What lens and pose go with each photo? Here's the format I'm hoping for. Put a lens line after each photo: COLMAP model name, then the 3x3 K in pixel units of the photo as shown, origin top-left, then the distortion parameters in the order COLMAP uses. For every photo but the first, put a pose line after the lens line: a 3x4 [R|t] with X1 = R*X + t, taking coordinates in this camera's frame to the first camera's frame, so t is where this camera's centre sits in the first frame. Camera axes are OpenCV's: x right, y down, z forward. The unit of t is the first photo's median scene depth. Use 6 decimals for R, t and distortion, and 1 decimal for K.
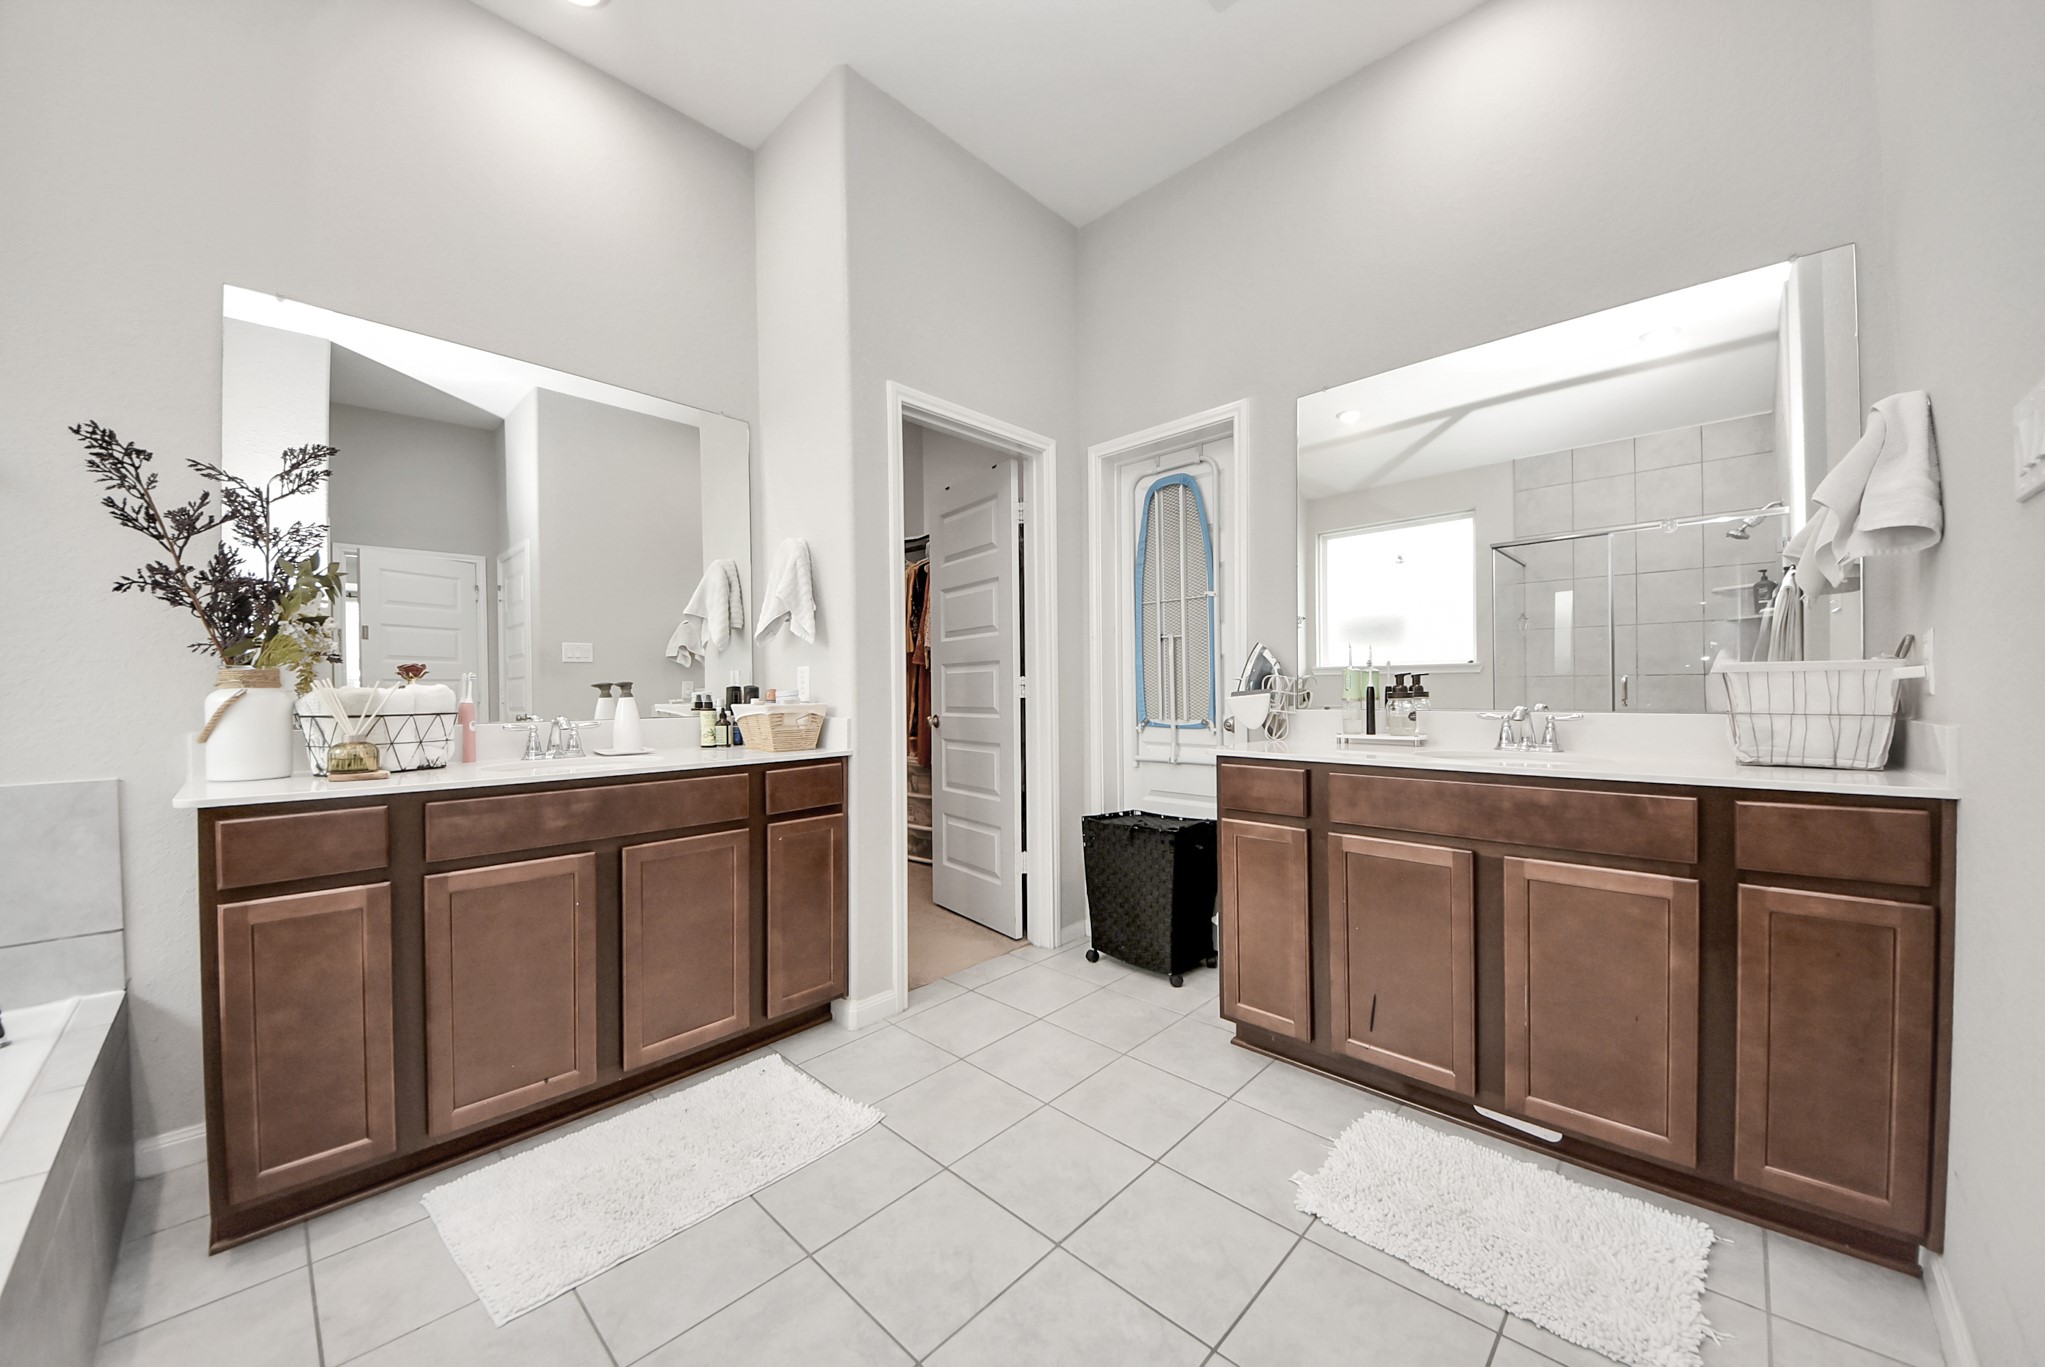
lens RADIAL K [[705.7, 0, 1020.2], [0, 705.7, 691.6], [0, 0, 1]] dist [0.037857, -0.022309]
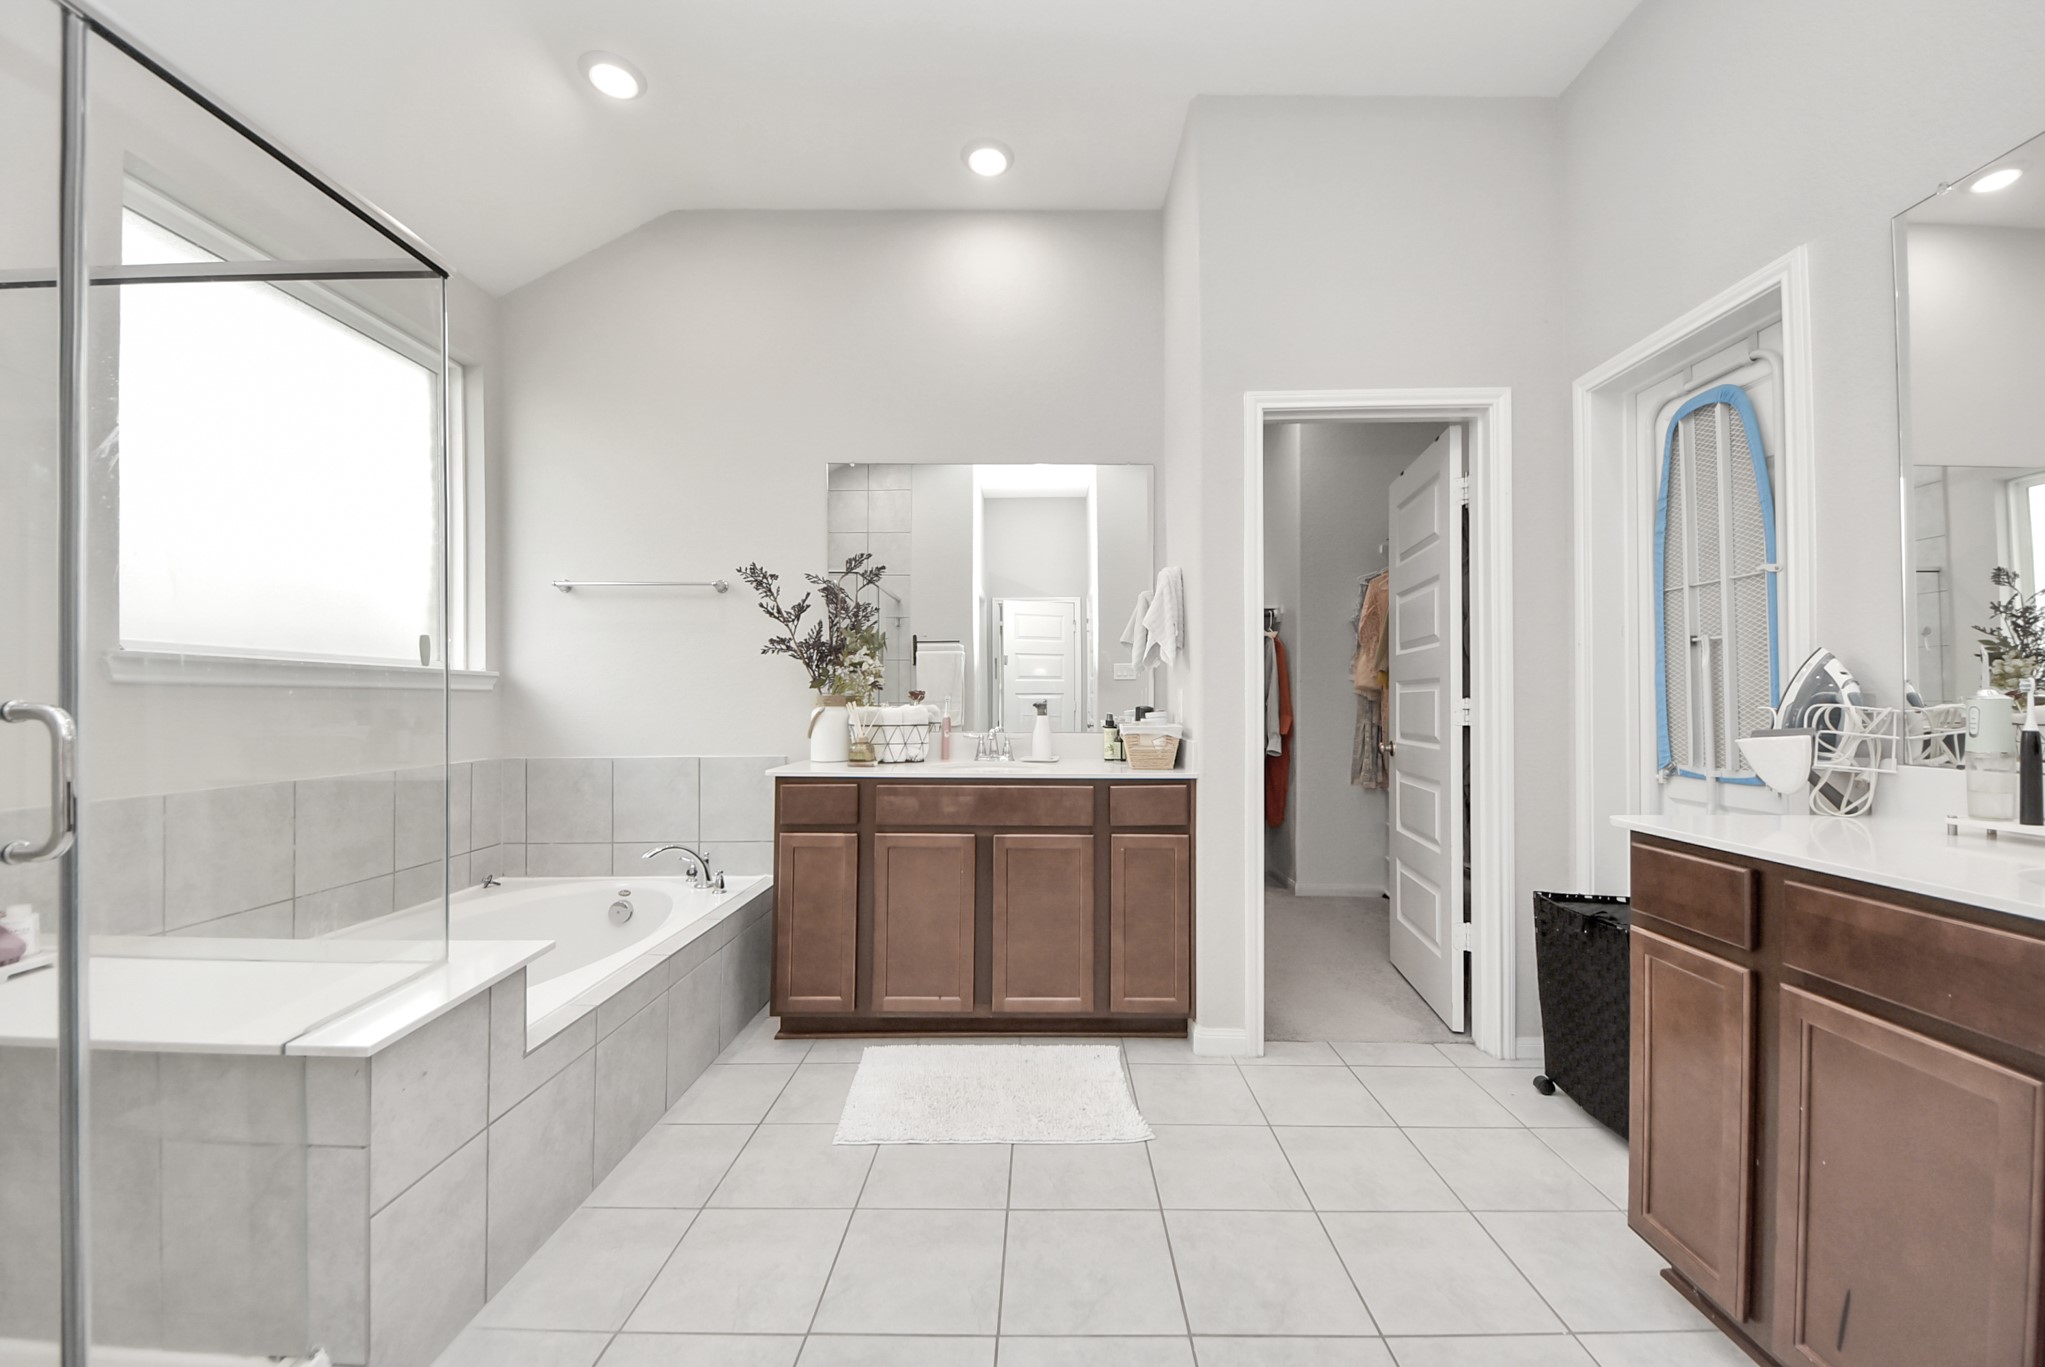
lens RADIAL K [[728.8, 0, 1033.5], [0, 728.8, 692.7], [0, 0, 1]] dist [0.047663, -0.025246]
pose [[0.698395, 0.001921, -0.715710, 0.332832], [-0.011595, 0.999896, -0.008631, -0.019535], [0.715619, 0.014327, 0.698344, 0.104647]]
